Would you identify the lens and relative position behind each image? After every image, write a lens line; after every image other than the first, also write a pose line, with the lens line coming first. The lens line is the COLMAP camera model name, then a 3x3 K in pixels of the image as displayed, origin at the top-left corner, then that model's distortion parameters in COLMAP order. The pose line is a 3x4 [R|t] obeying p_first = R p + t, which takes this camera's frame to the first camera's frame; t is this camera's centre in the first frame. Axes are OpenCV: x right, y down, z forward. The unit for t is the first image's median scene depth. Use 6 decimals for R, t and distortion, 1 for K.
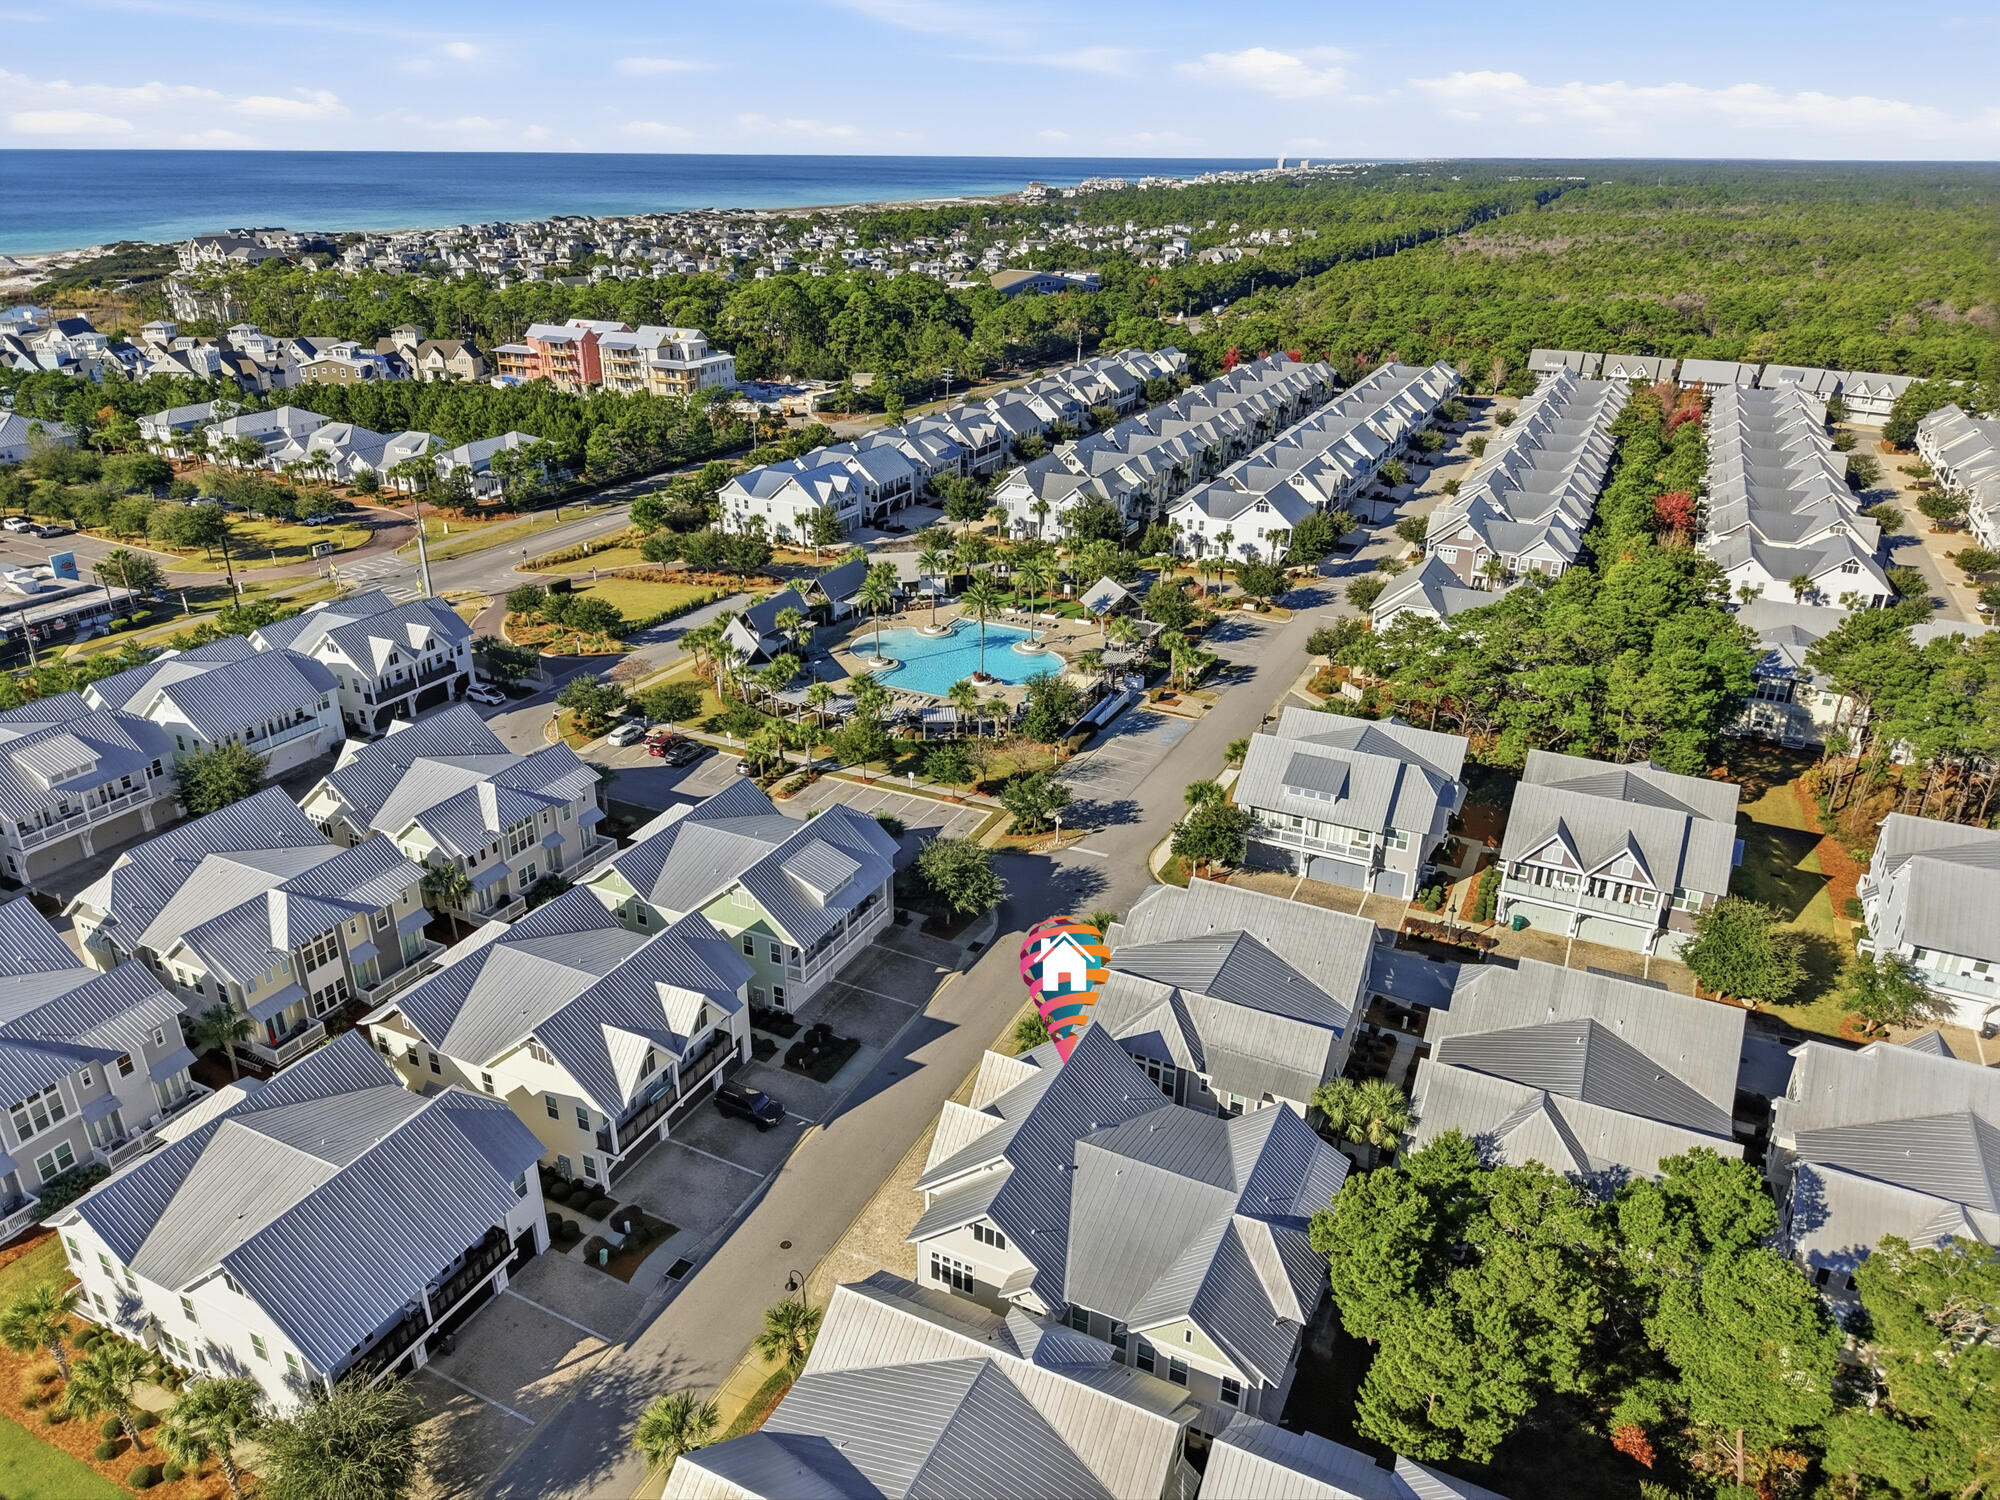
lens RADIAL K [[1347.8, 0, 1000.4], [0, 1347.8, 760.8], [0, 0, 1]] dist [0.055478, -0.062065]
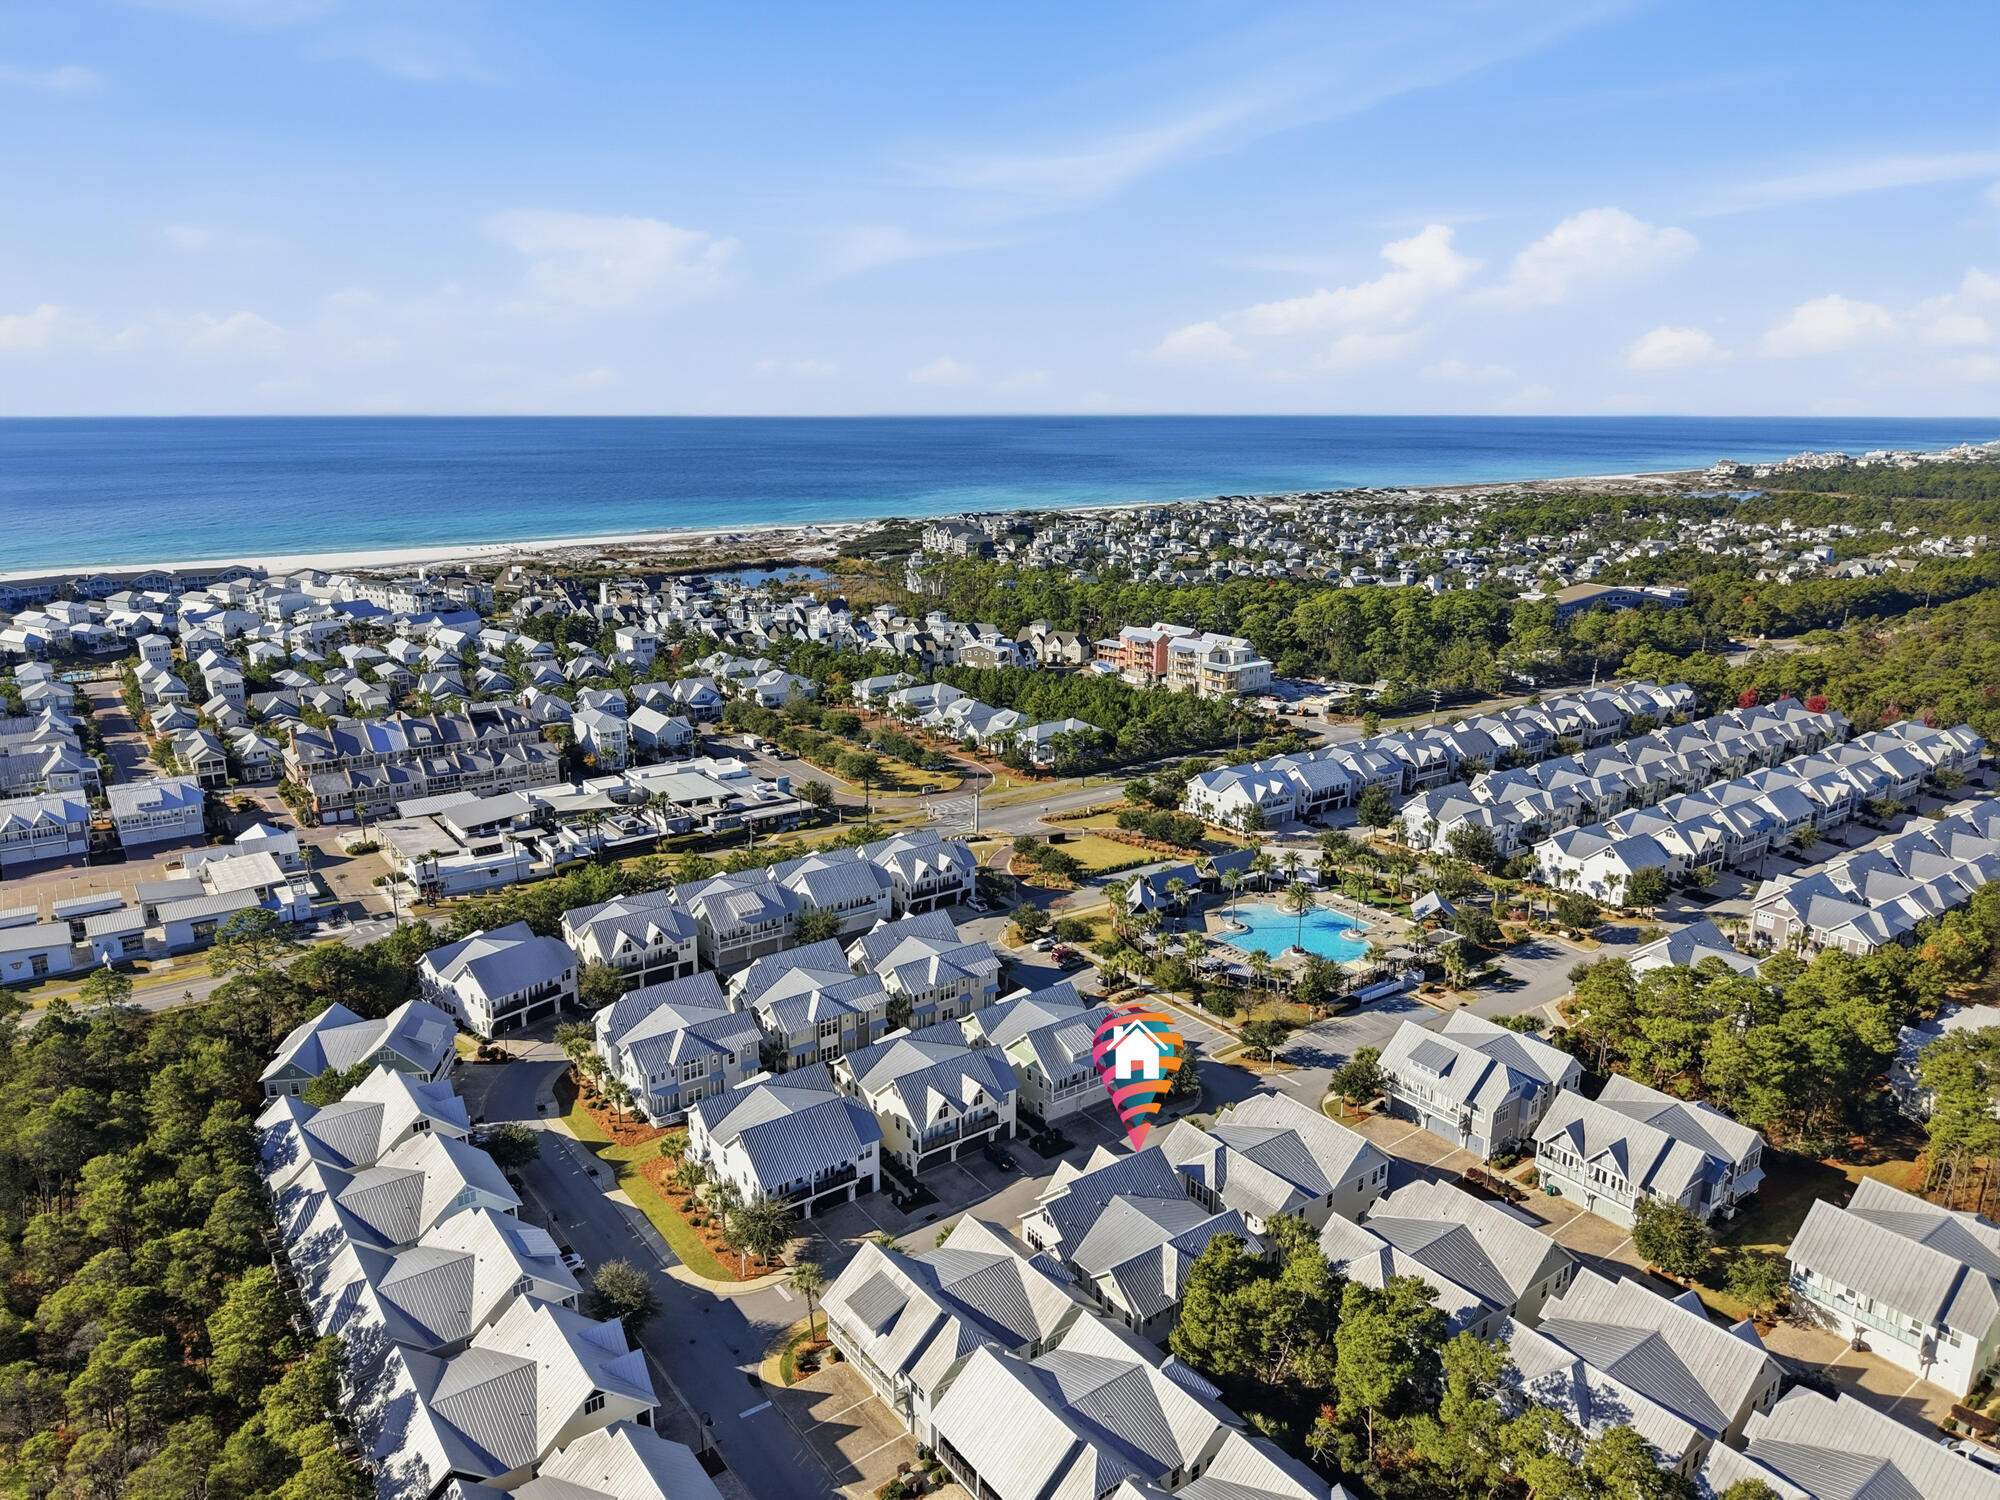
lens RADIAL K [[1347.8, 0, 1000.4], [0, 1347.8, 760.8], [0, 0, 1]] dist [0.055478, -0.062065]
pose [[0.887931, 0.116670, -0.444934, 0.250050], [-0.189939, 0.973978, -0.123655, -0.017452], [0.418929, 0.194307, 0.886986, -0.318482]]
